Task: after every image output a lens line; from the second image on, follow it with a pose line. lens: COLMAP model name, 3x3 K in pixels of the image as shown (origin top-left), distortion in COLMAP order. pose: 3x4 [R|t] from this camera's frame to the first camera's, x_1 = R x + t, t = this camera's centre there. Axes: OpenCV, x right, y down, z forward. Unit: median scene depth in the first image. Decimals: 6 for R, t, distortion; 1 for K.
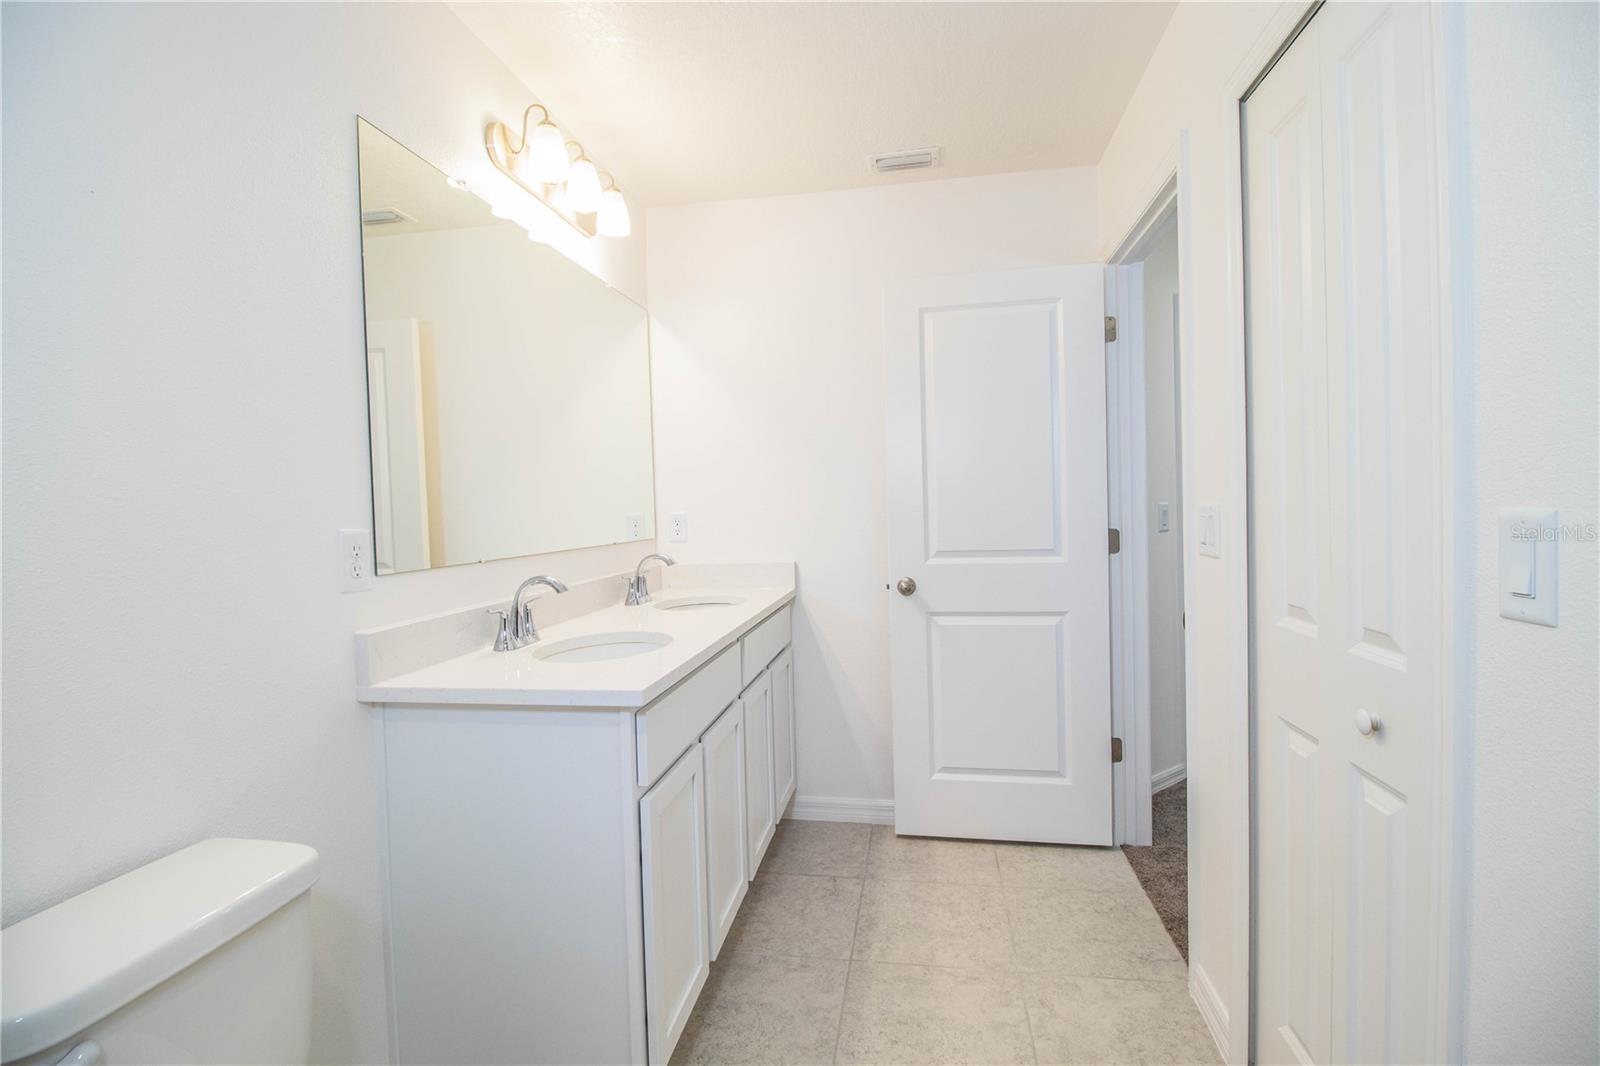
lens RADIAL K [[730.7, 0, 793.5], [0, 730.7, 530.6], [0, 0, 1]] dist [0.001150, -0.013129]
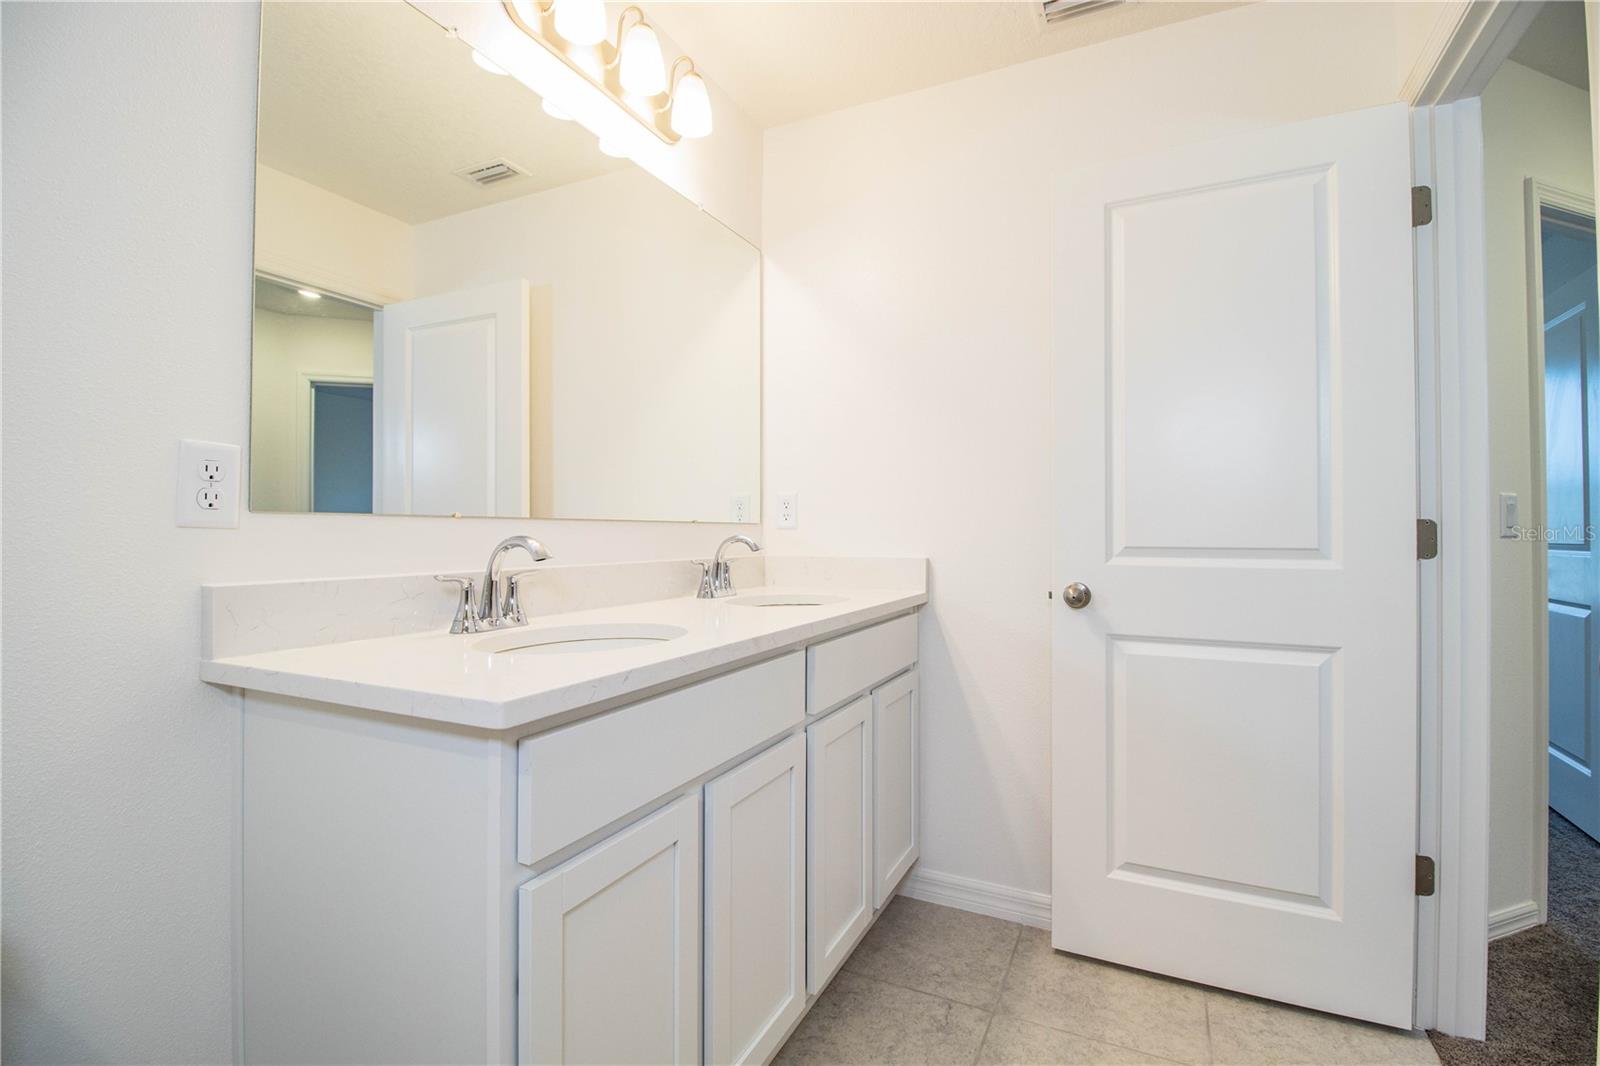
lens RADIAL K [[730.7, 0, 799.0], [0, 730.7, 522.6], [0, 0, 1]] dist [0.001150, -0.013129]
pose [[0.962218, 0.029456, -0.270683, 0.087858], [-0.040616, 0.998536, -0.035719, 0.043854], [0.269235, 0.045364, 0.962006, 0.253342]]
